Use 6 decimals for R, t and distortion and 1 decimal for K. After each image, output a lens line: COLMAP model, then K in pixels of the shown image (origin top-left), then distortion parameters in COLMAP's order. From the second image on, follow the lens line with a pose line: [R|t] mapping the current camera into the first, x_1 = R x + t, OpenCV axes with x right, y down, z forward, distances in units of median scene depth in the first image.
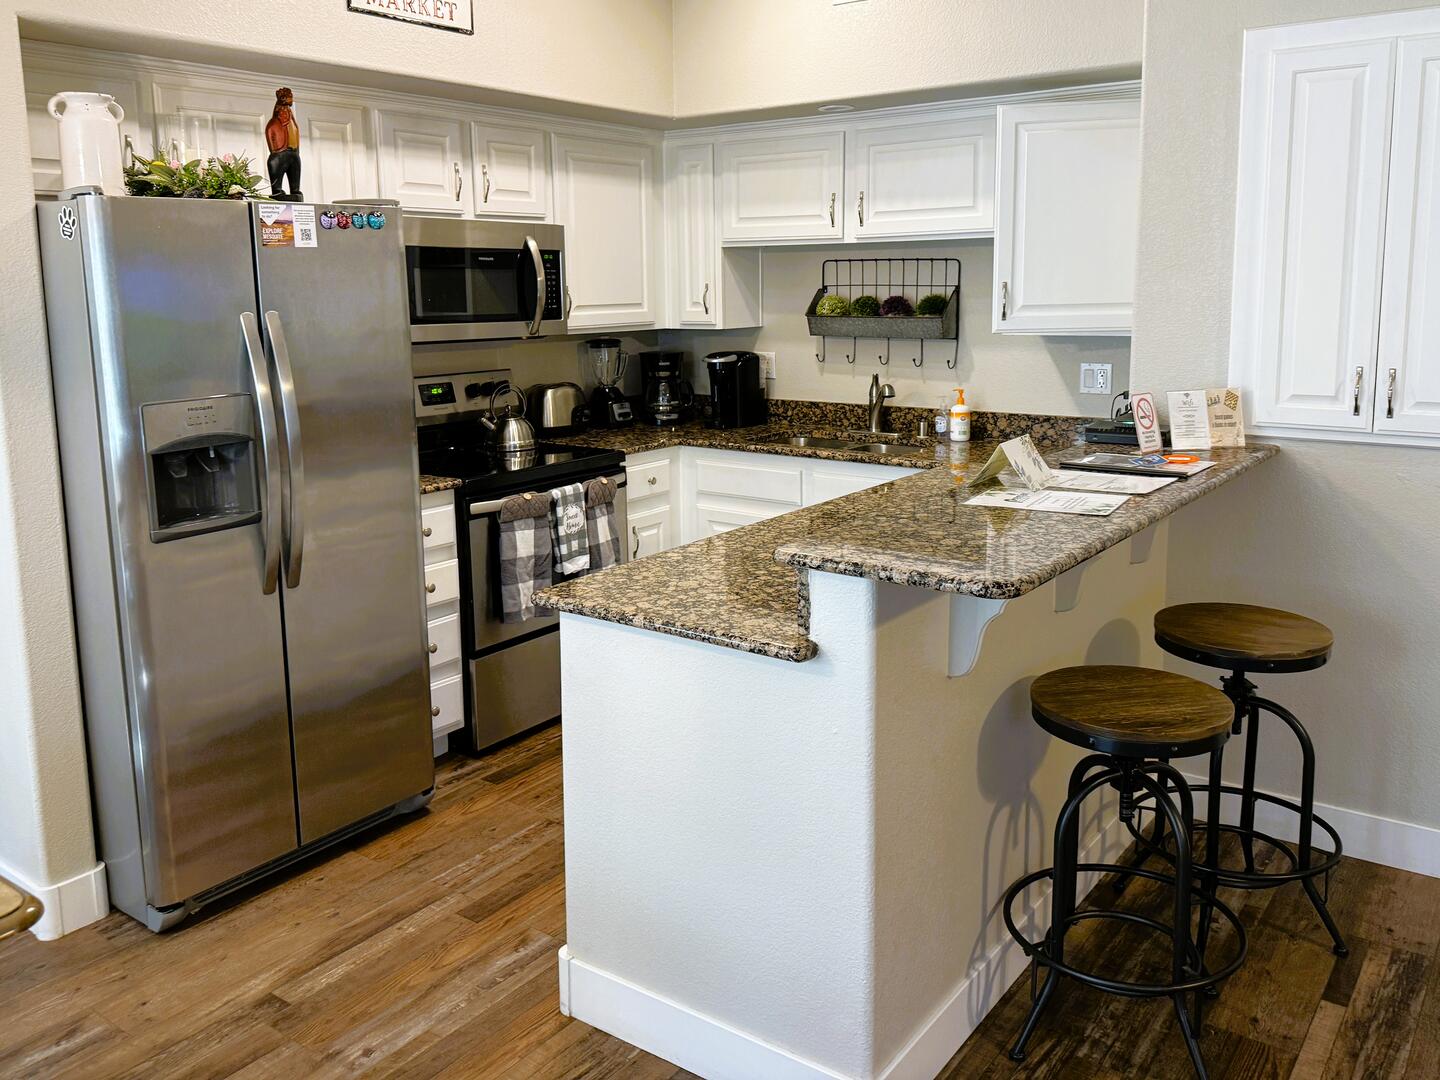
lens RADIAL K [[1183.3, 0, 723.7], [0, 1183.3, 453.8], [0, 0, 1]] dist [0.001671, -0.006349]
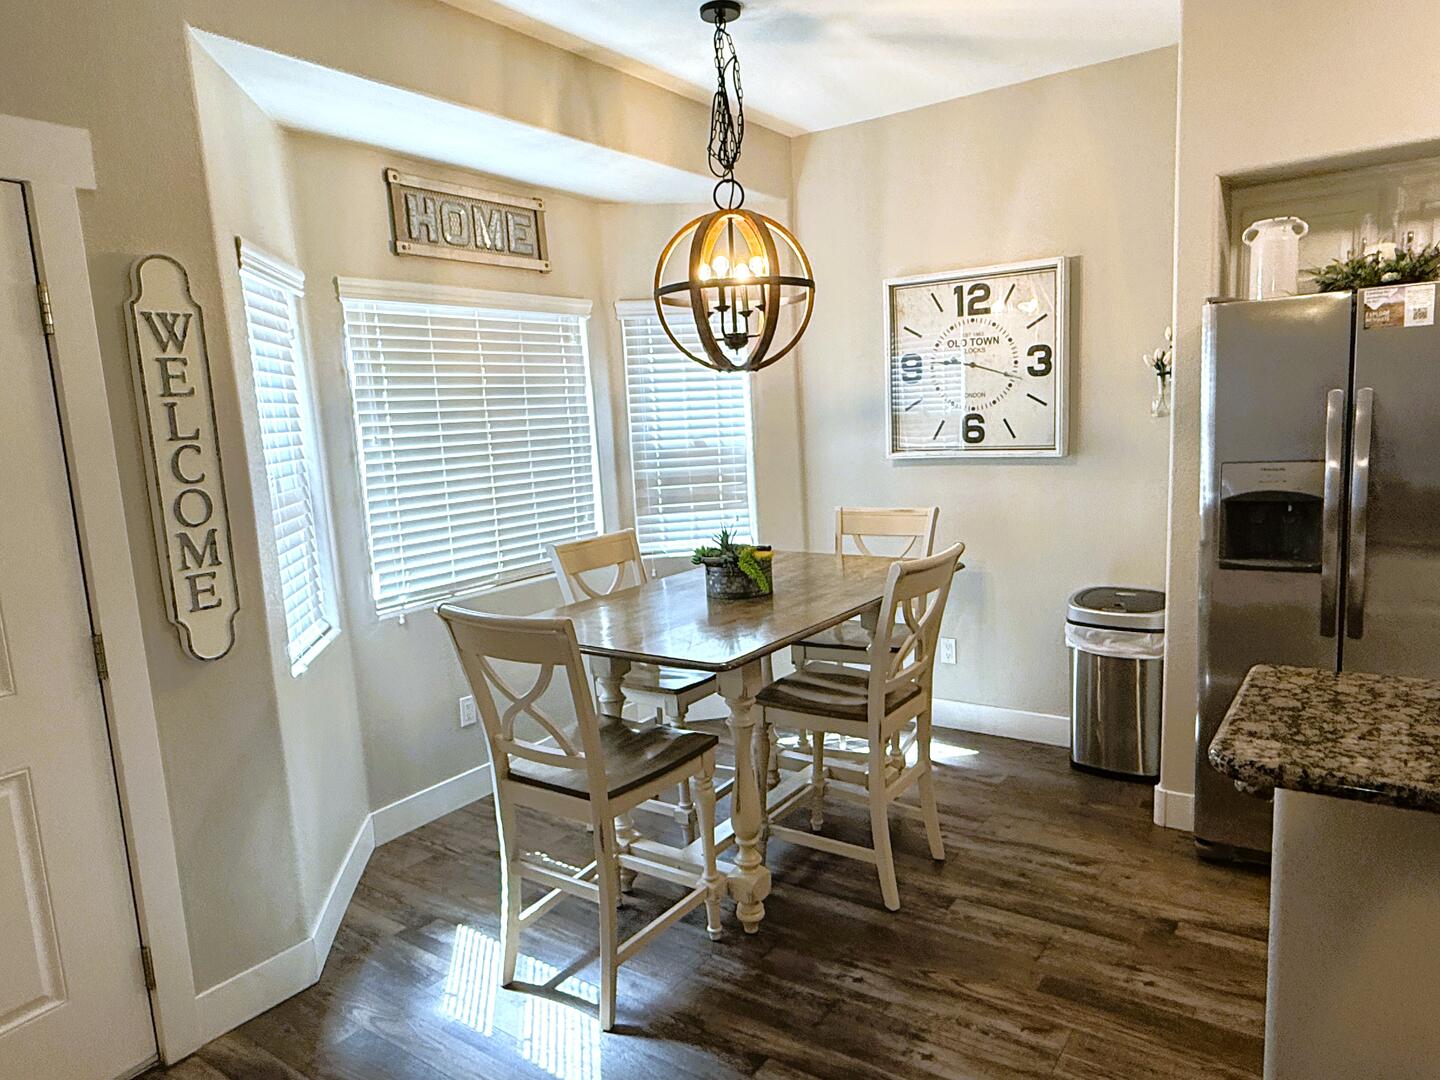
lens RADIAL K [[948.4, 0, 725.6], [0, 948.4, 547.5], [0, 0, 1]] dist [-0.003480, -0.002583]
pose [[0.013185, 0.156408, -0.987605, 0.493131], [-0.097712, 0.983165, 0.154400, -0.050447], [0.995127, 0.094465, 0.028246, 0.380881]]
